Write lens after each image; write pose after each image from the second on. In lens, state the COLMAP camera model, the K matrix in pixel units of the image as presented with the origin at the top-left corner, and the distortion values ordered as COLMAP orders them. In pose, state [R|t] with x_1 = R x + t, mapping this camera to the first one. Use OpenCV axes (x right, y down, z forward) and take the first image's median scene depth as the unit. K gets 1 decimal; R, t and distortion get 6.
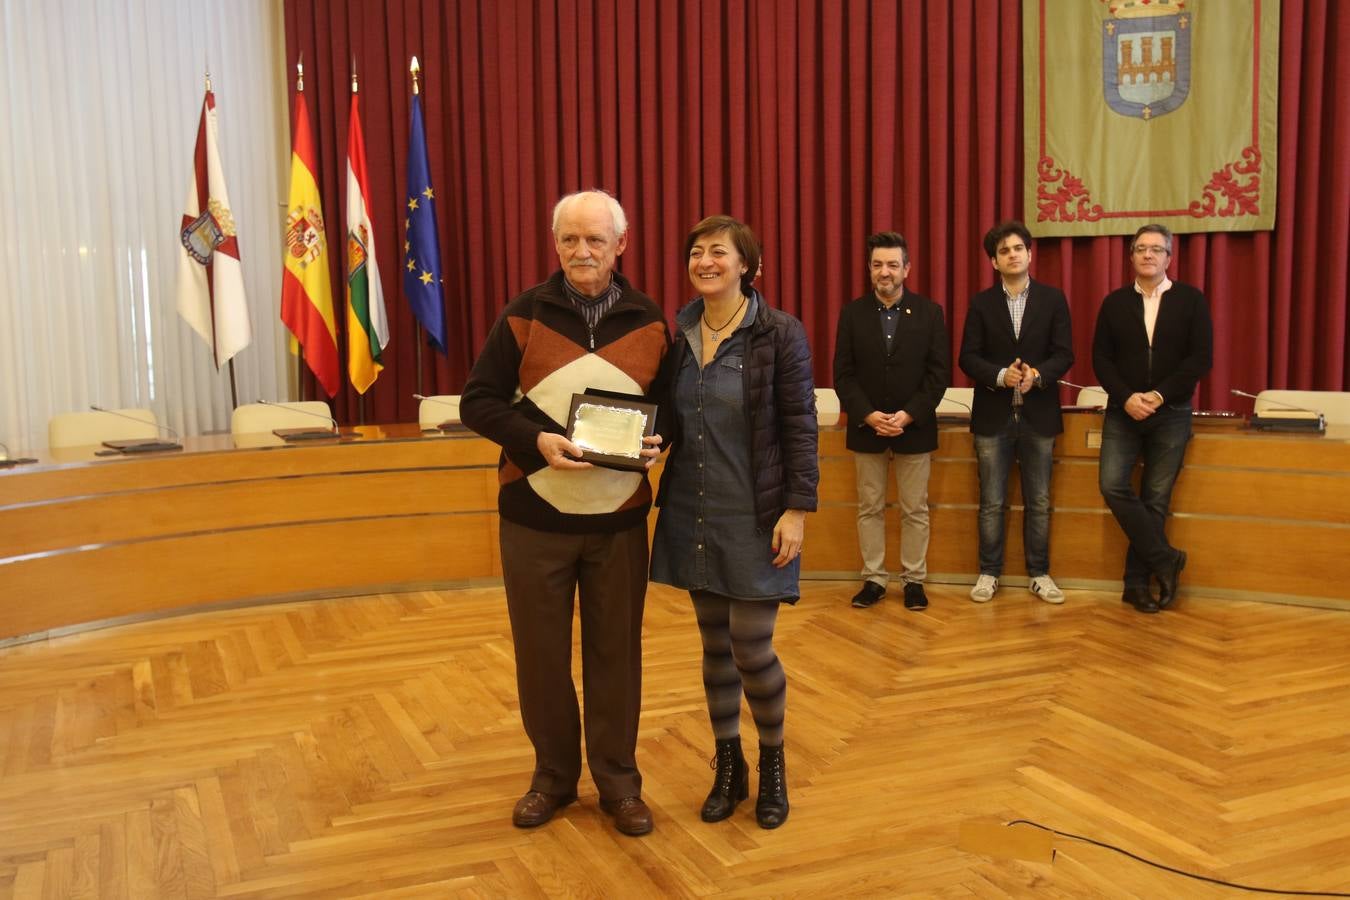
lens RADIAL K [[1379.1, 0, 678.8], [0, 1379.1, 460.7], [0, 0, 1]] dist [-0.077268, 0.091502]
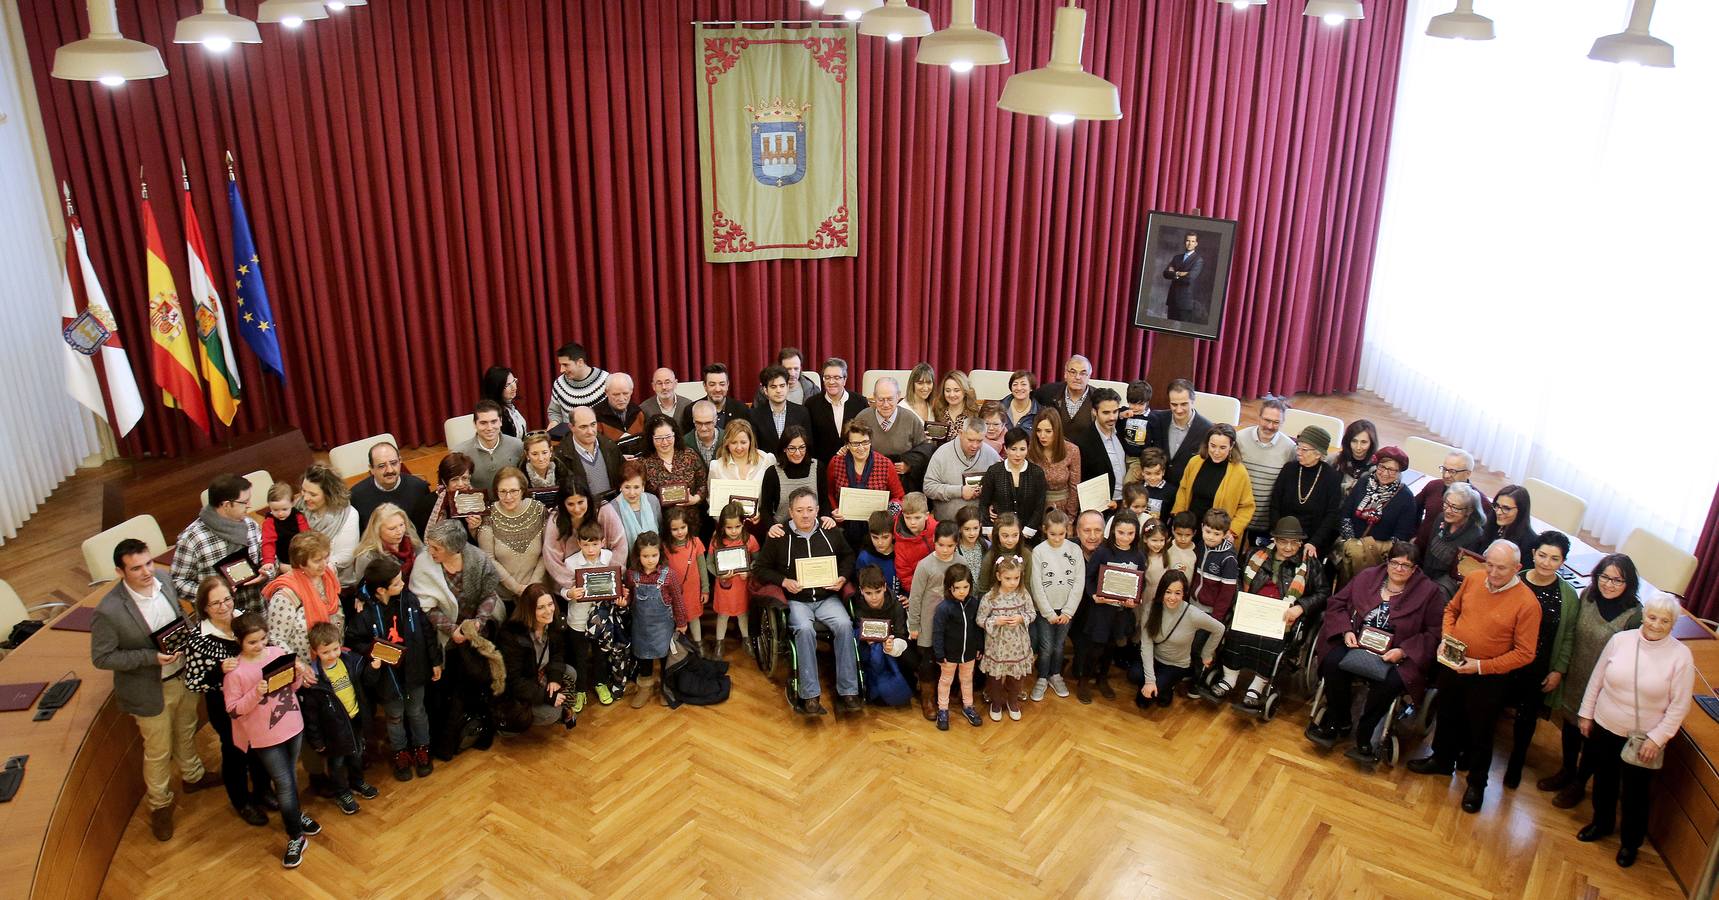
lens RADIAL K [[1298.0, 0, 874.8], [0, 1298.0, 434.6], [0, 0, 1]] dist [-0.095125, 0.068861]
pose [[0.838318, -0.177492, 0.515481, -0.387890], [0.042274, 0.963836, 0.263122, -0.372868], [-0.543541, -0.198788, 0.815504, -0.327432]]
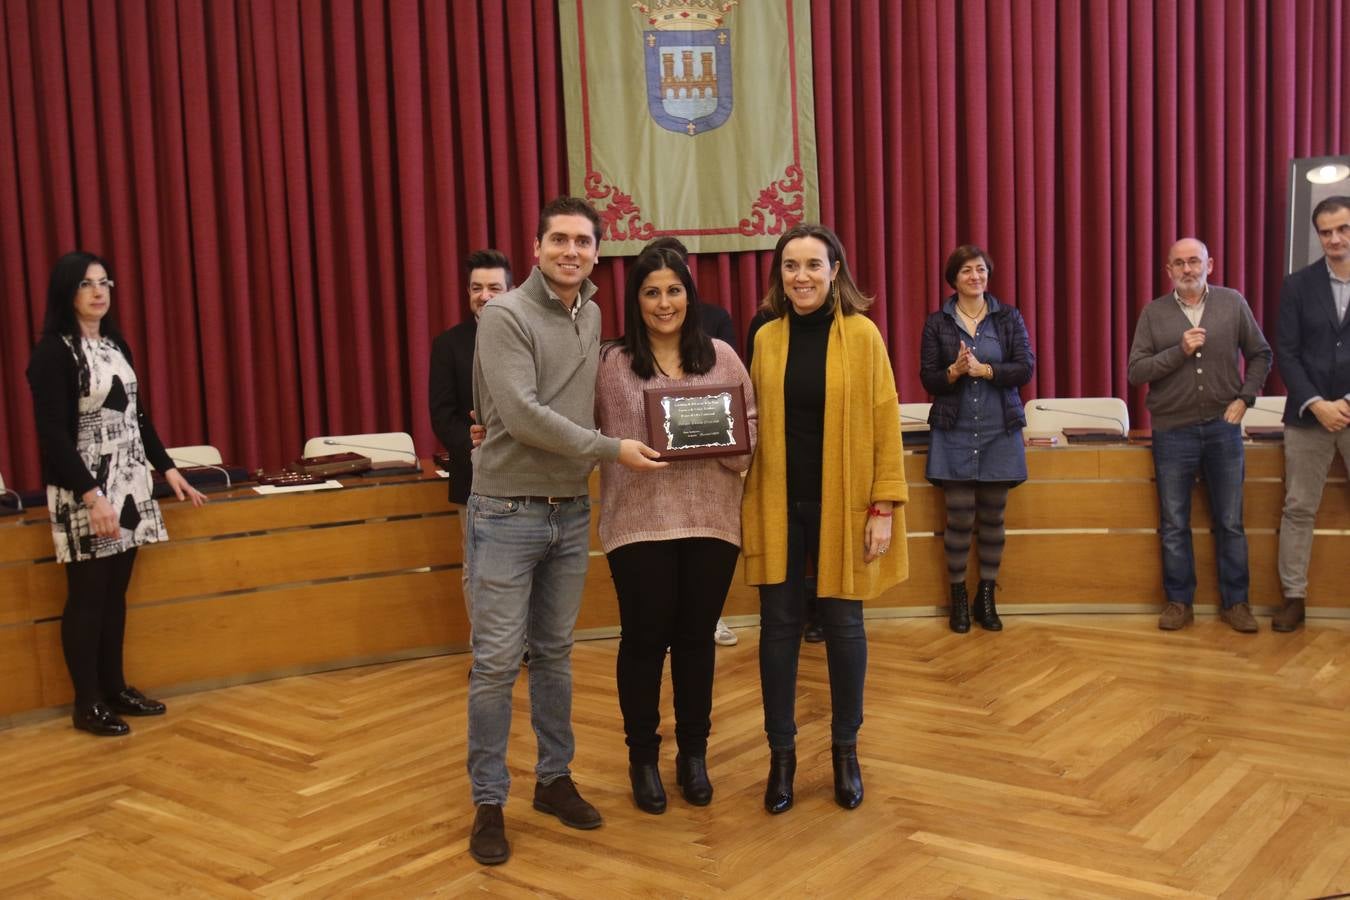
lens RADIAL K [[1418.9, 0, 684.1], [0, 1418.9, 452.8], [0, 0, 1]] dist [-0.067943, 0.088203]
pose [[0.874927, -0.068954, 0.479320, -0.164942], [0.084351, 0.996379, -0.010632, -0.015154], [-0.476852, 0.049733, 0.877576, 0.134051]]
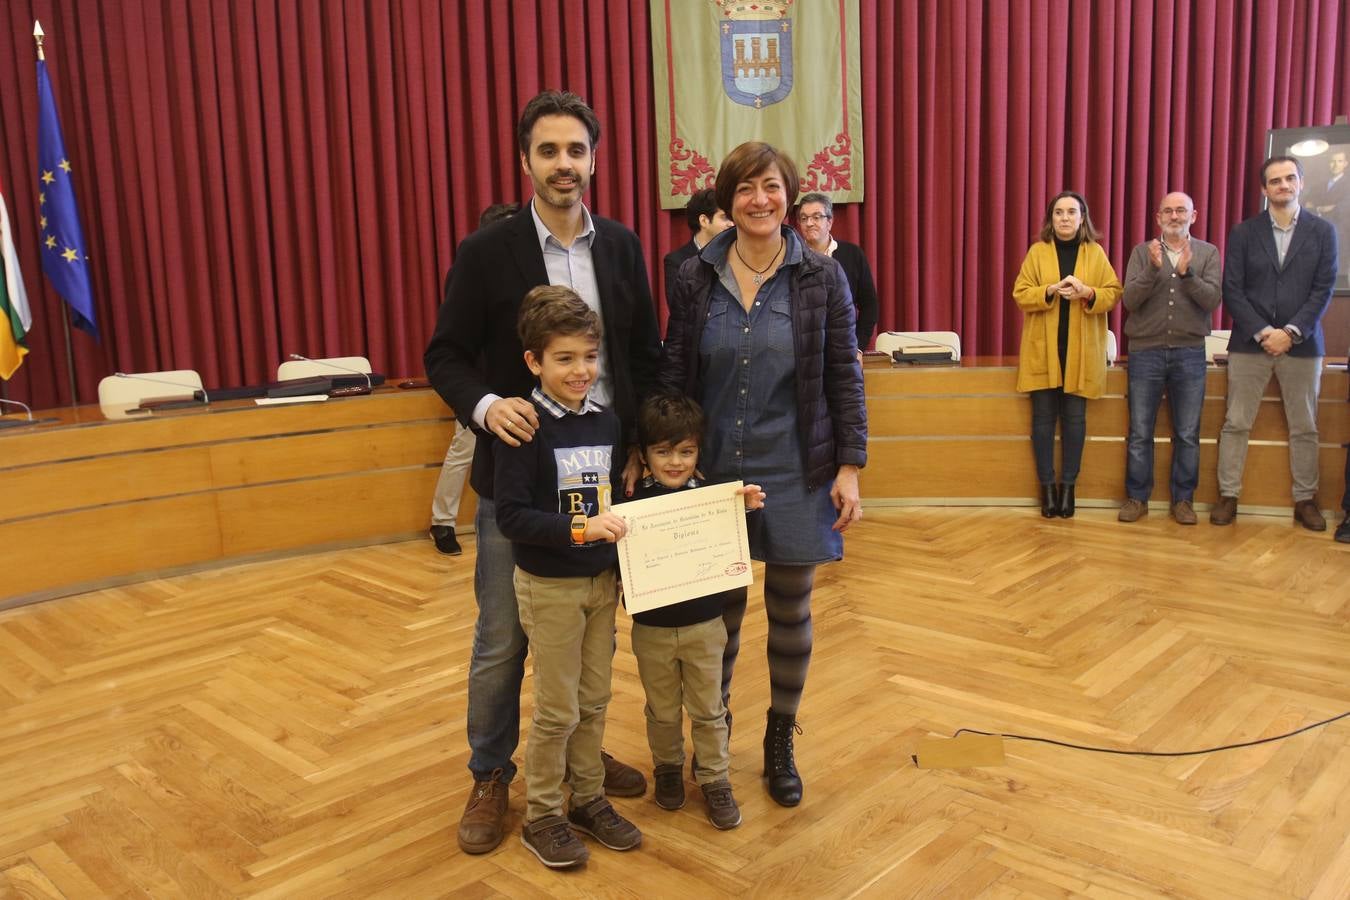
lens RADIAL K [[1135.4, 0, 684.4], [0, 1135.4, 453.0], [0, 0, 1]] dist [-0.082933, 0.059634]
pose [[0.913879, -0.079587, 0.398110, -0.129677], [0.066865, 0.996712, 0.045762, -0.002525], [-0.400443, -0.015202, 0.916196, 0.134923]]
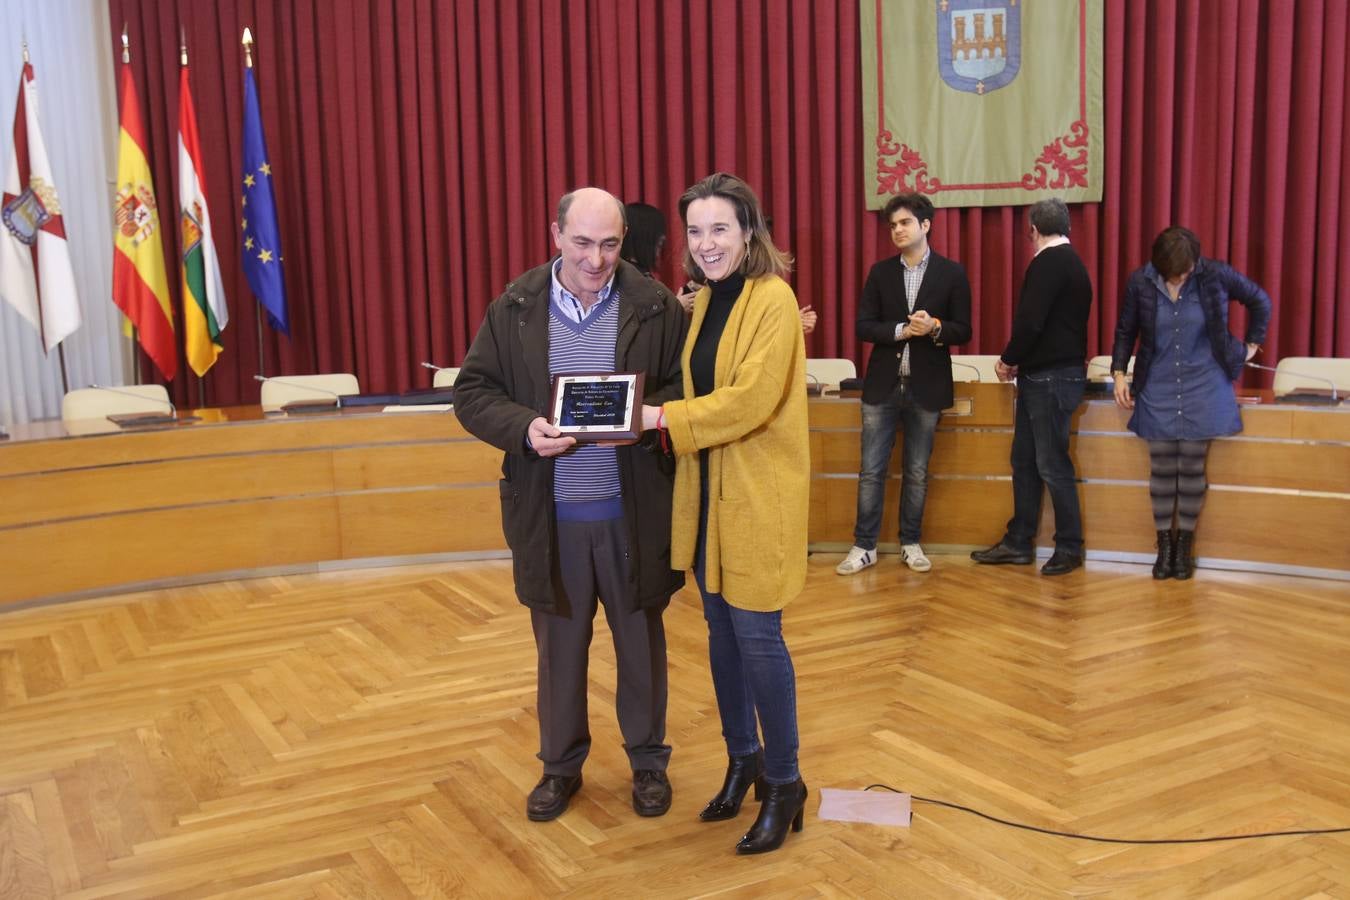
lens RADIAL K [[1364.5, 0, 682.1], [0, 1364.5, 457.0], [0, 0, 1]] dist [-0.076057, 0.087045]
pose [[0.993457, -0.024982, 0.111441, -0.000121], [0.023140, 0.999574, 0.017795, -0.000622], [-0.111838, -0.015100, 0.993612, 0.009029]]
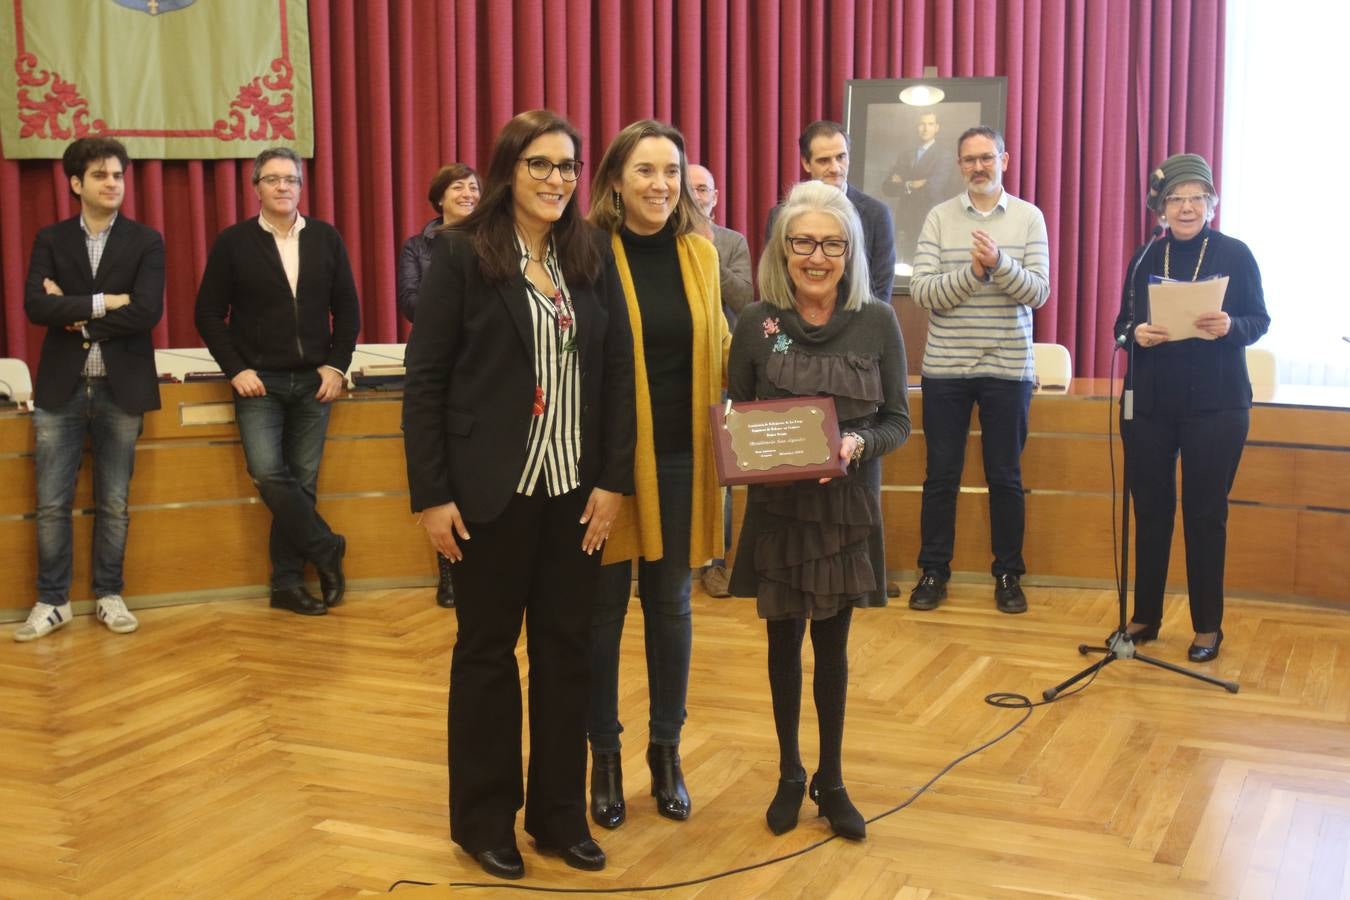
lens RADIAL K [[1700.8, 0, 686.9], [0, 1700.8, 450.0], [0, 0, 1]] dist [-0.029078, 0.067779]
pose [[0.725773, -0.082115, 0.683016, -0.135516], [0.079548, 0.996208, 0.035241, -0.005767], [-0.683320, 0.028755, 0.729553, 0.068014]]
